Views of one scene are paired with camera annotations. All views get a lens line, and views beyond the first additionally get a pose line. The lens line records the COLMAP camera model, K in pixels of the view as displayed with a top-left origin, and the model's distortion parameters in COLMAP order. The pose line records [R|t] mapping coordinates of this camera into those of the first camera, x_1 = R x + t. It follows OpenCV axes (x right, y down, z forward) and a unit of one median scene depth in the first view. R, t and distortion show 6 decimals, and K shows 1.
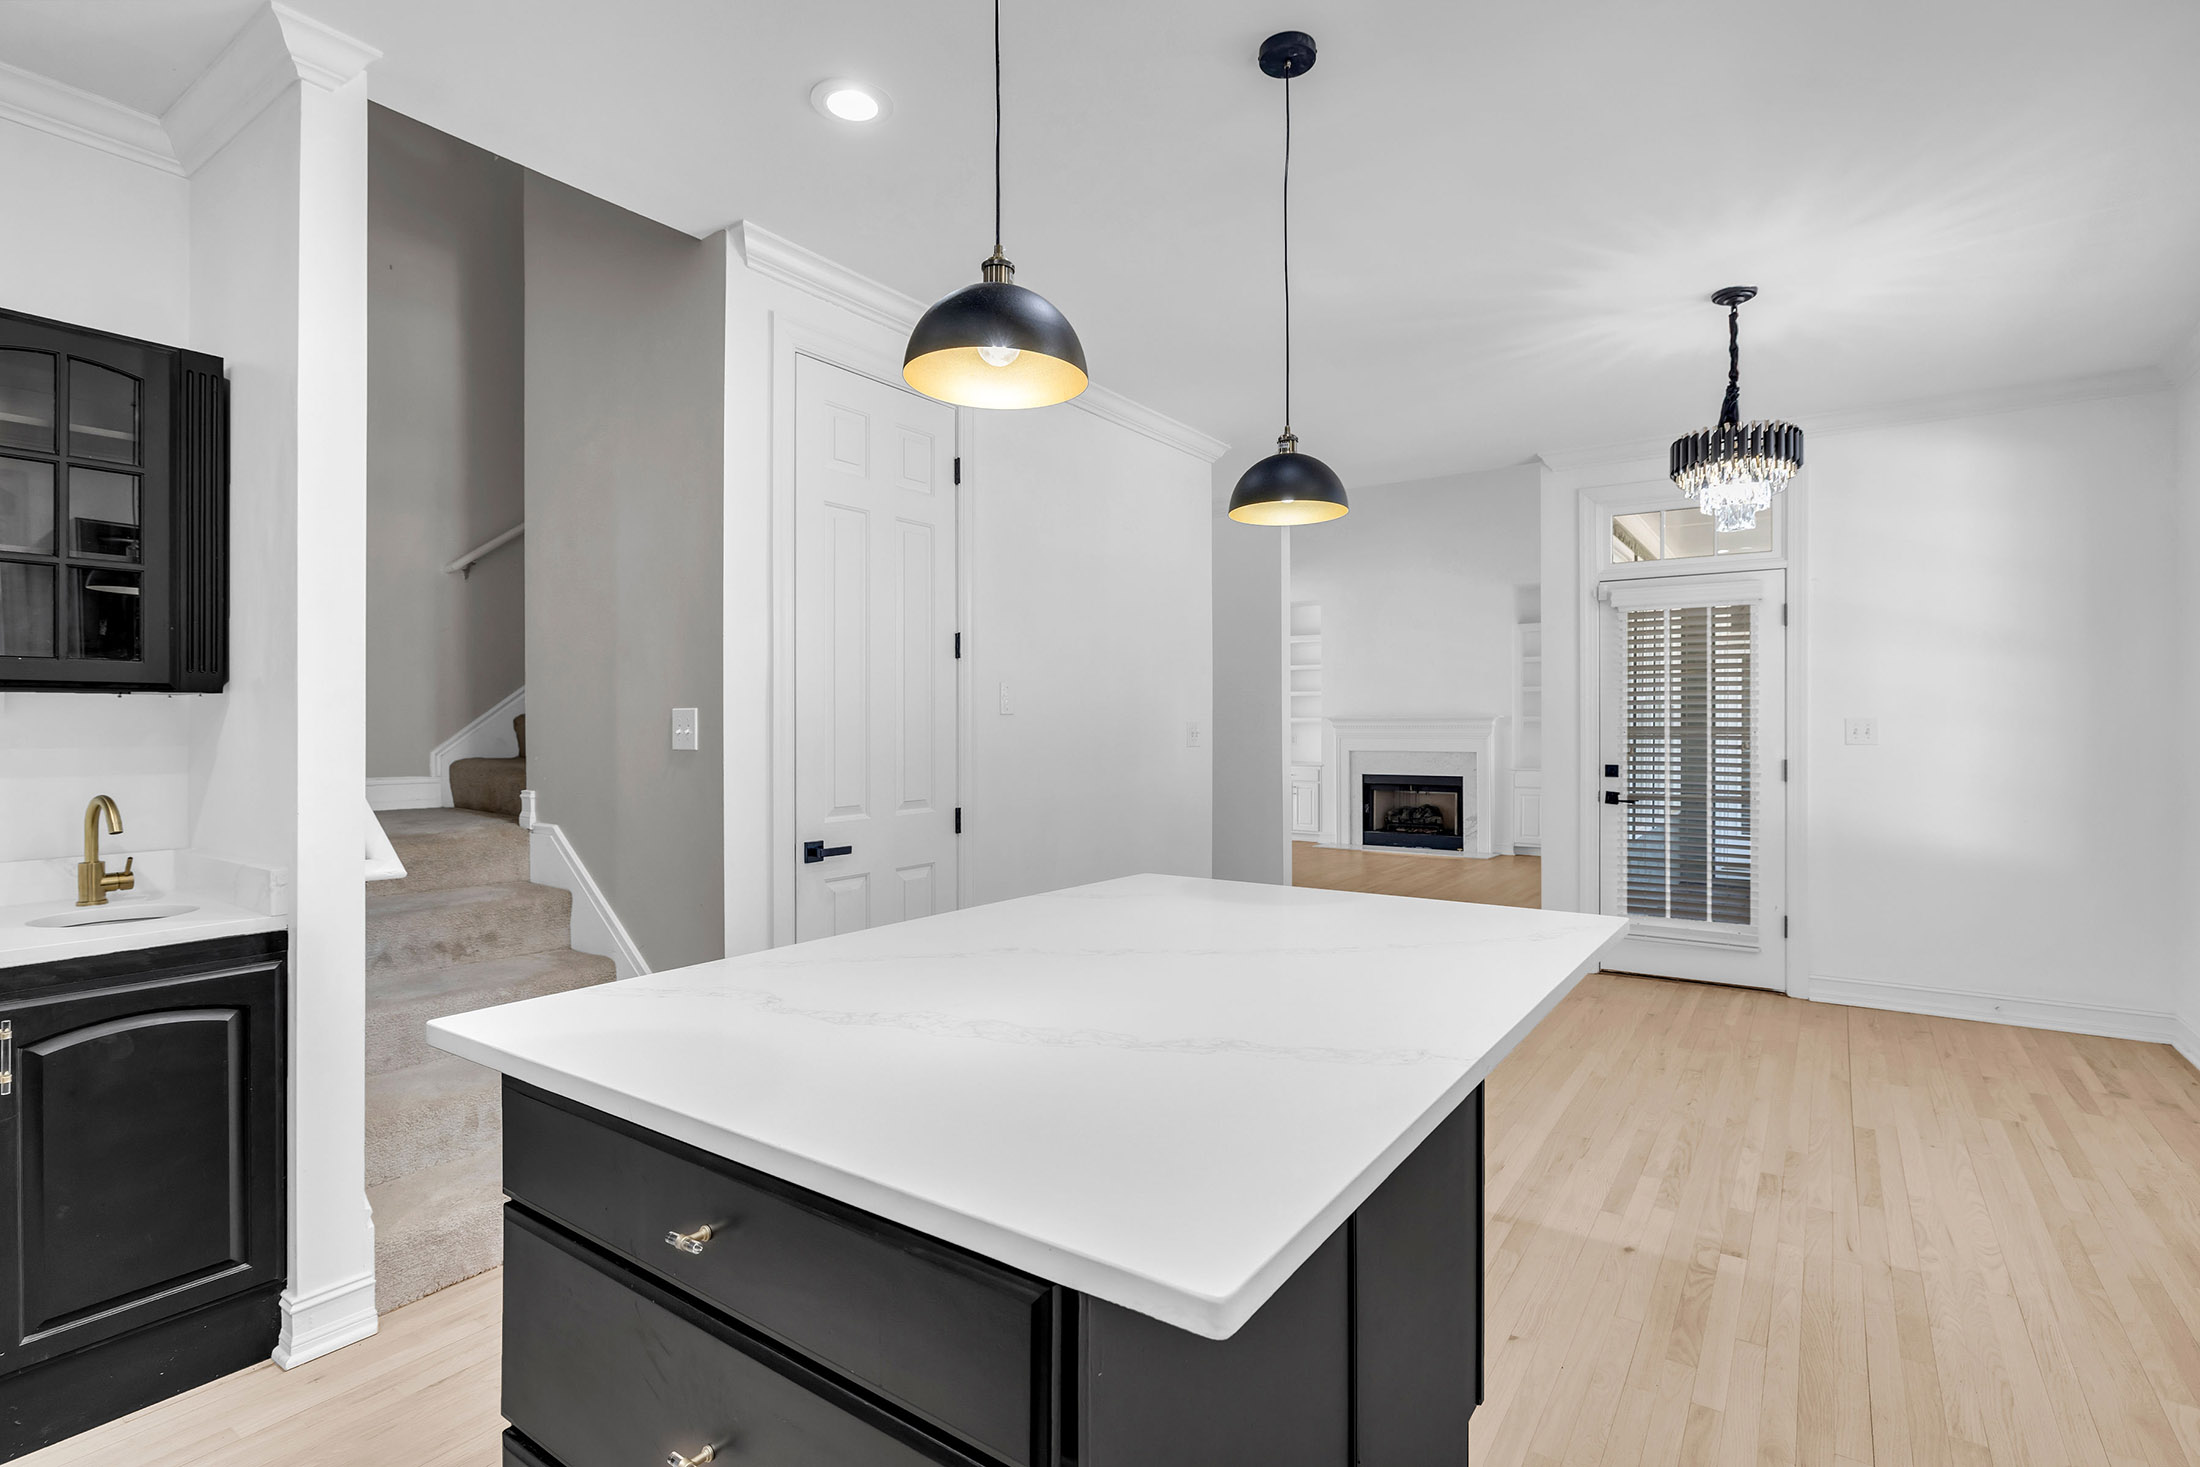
lens RADIAL K [[1050.5, 0, 1106.6], [0, 1050.5, 718.5], [0, 0, 1]] dist [-0.003106, -0.000248]
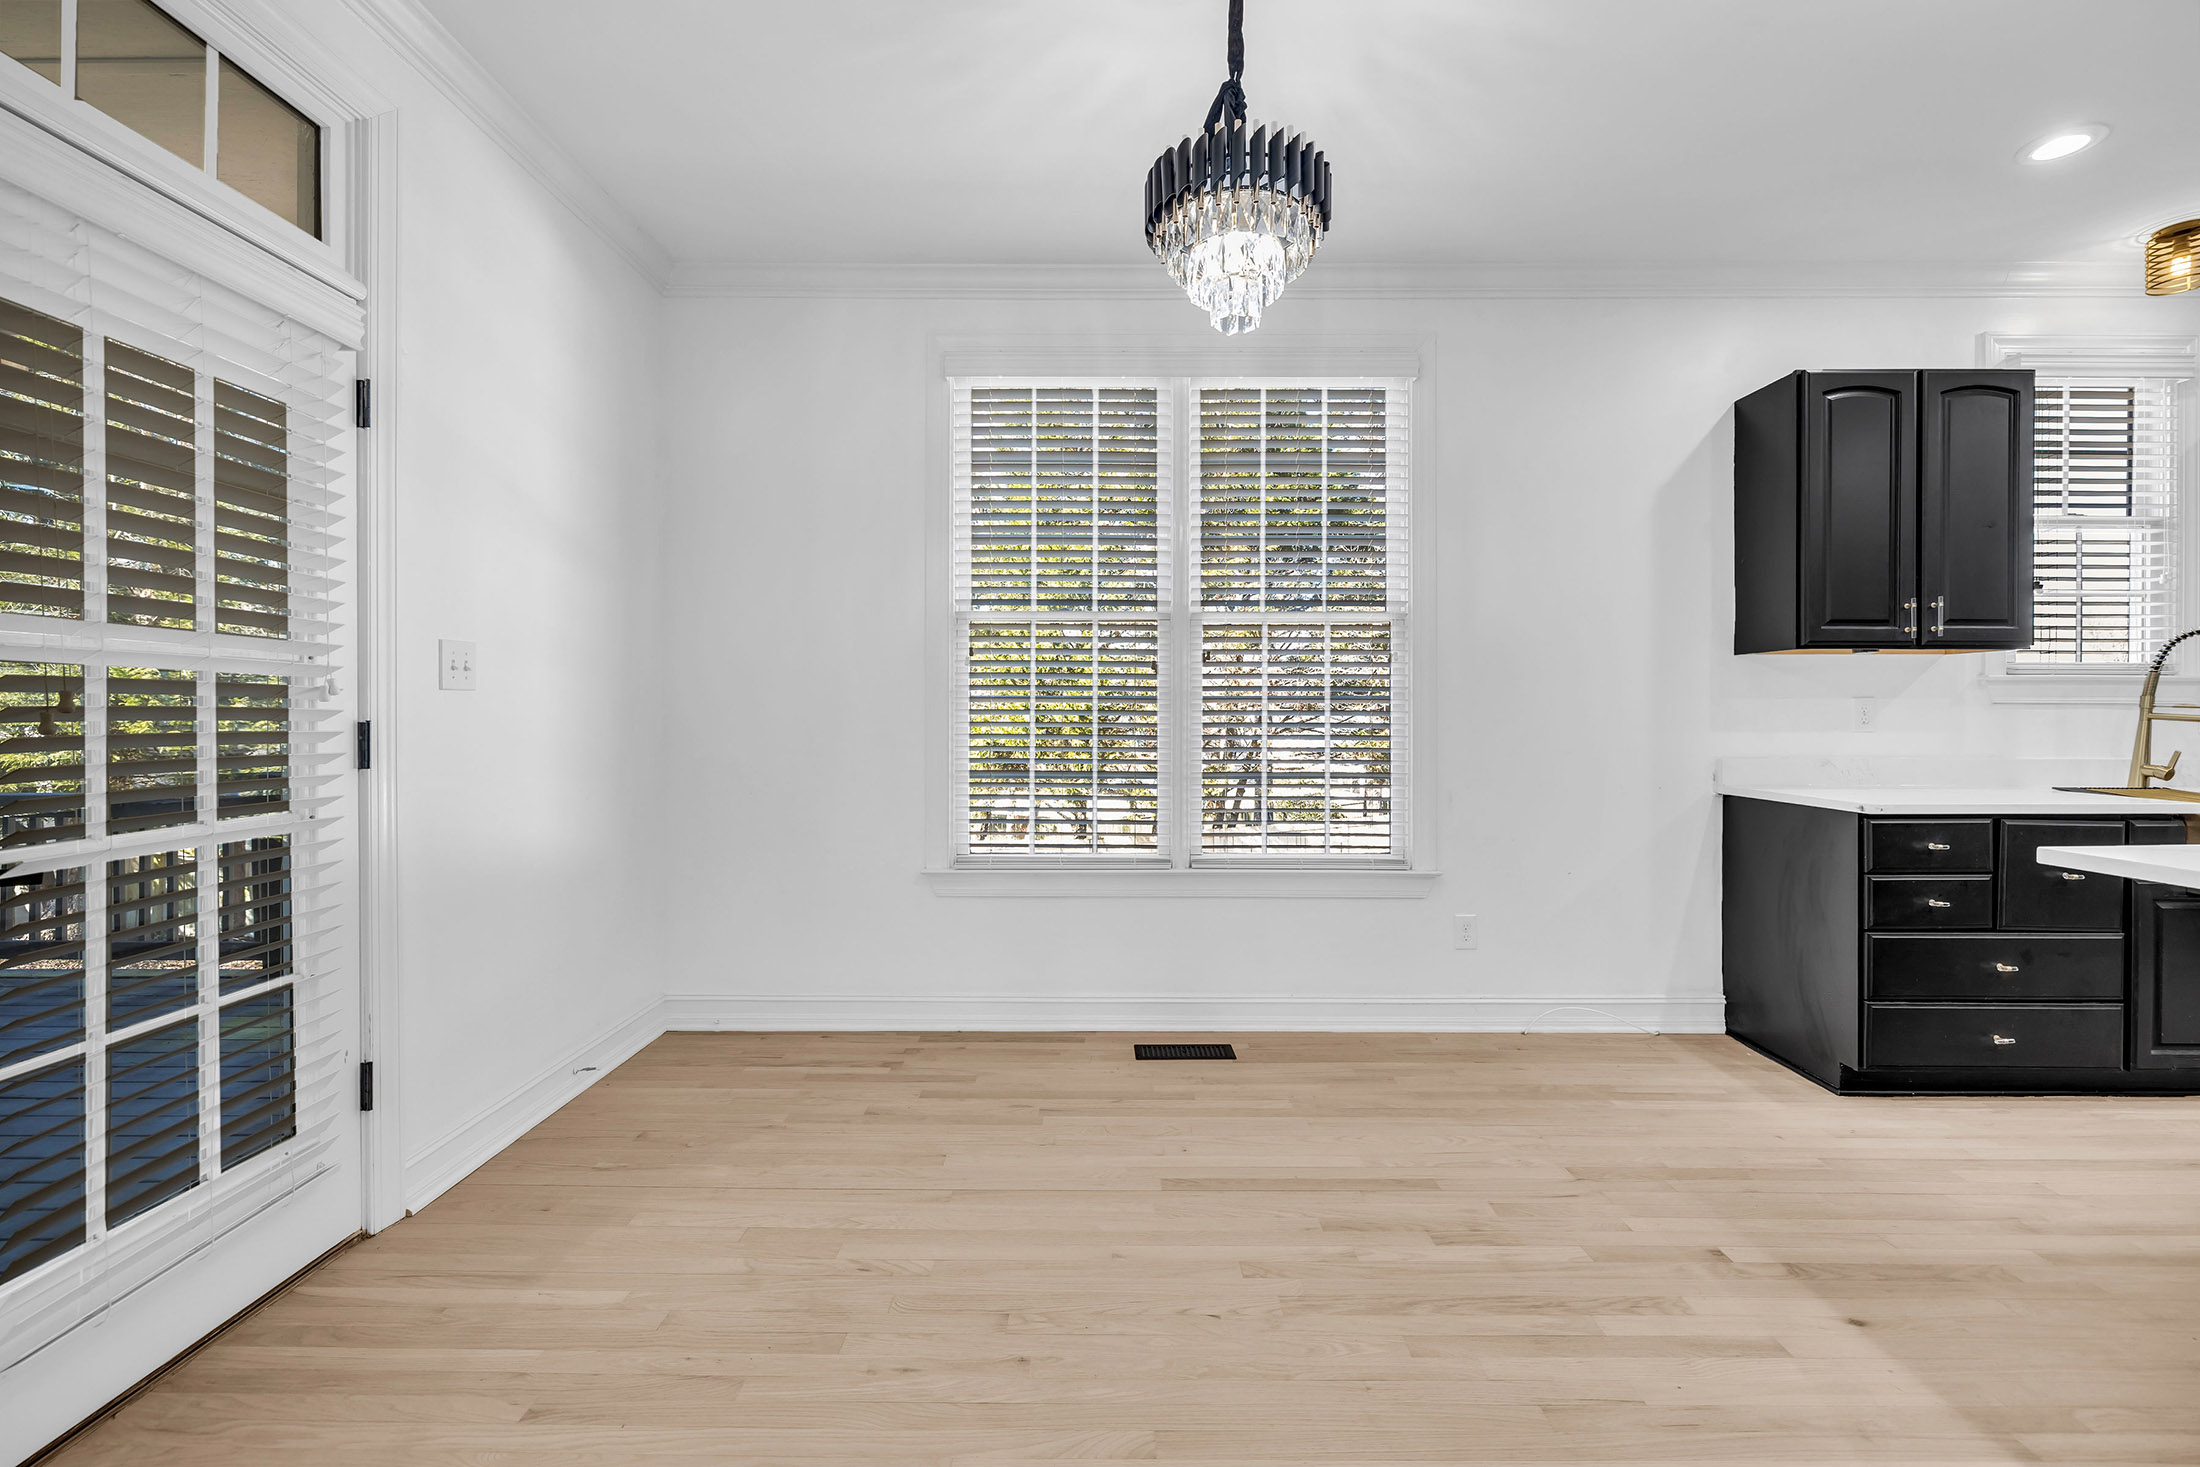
lens RADIAL K [[928.6, 0, 1103.4], [0, 928.6, 711.1], [0, 0, 1]] dist [0.000247, 0.000307]
pose [[-0.565115, 0.001478, 0.825011, 0.201727], [-0.001487, 0.999995, -0.002809, 0.054094], [-0.825011, -0.002814, -0.565110, 1.466996]]
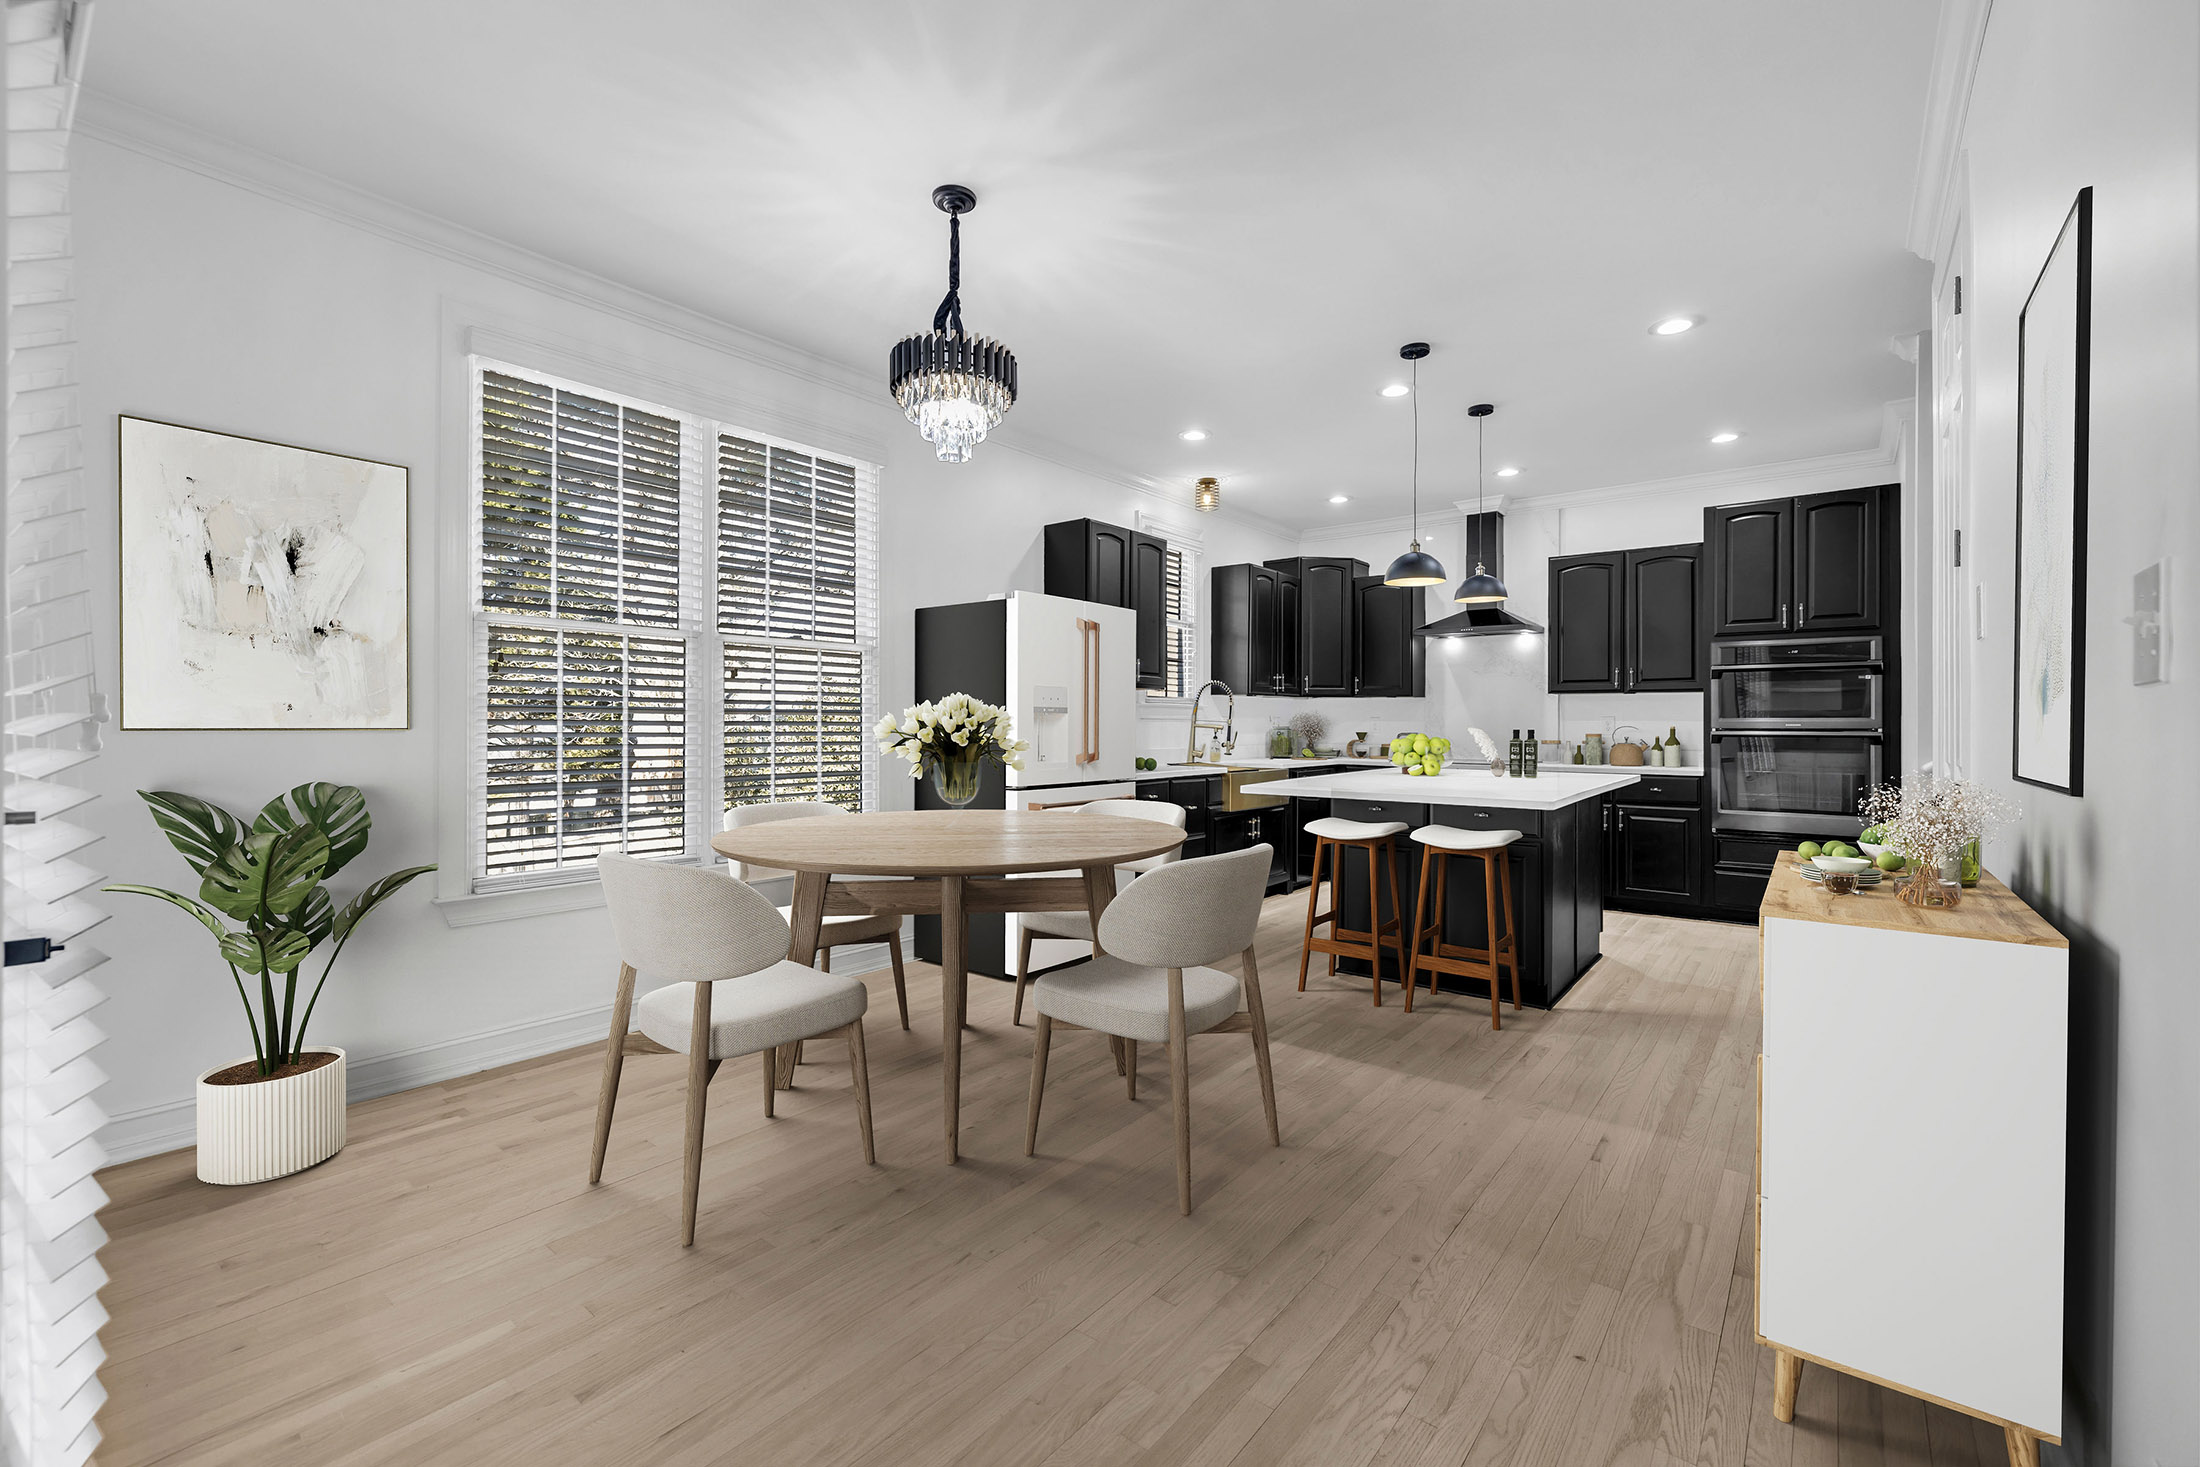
lens RADIAL K [[928.6, 0, 1103.4], [0, 928.6, 711.1], [0, 0, 1]] dist [0.000247, 0.000307]
pose [[-0.997907, 0.002318, 0.064620, 0.459850], [0.001220, 0.999854, -0.017030, 0.058789], [-0.064650, -0.016916, -0.997765, 1.932837]]
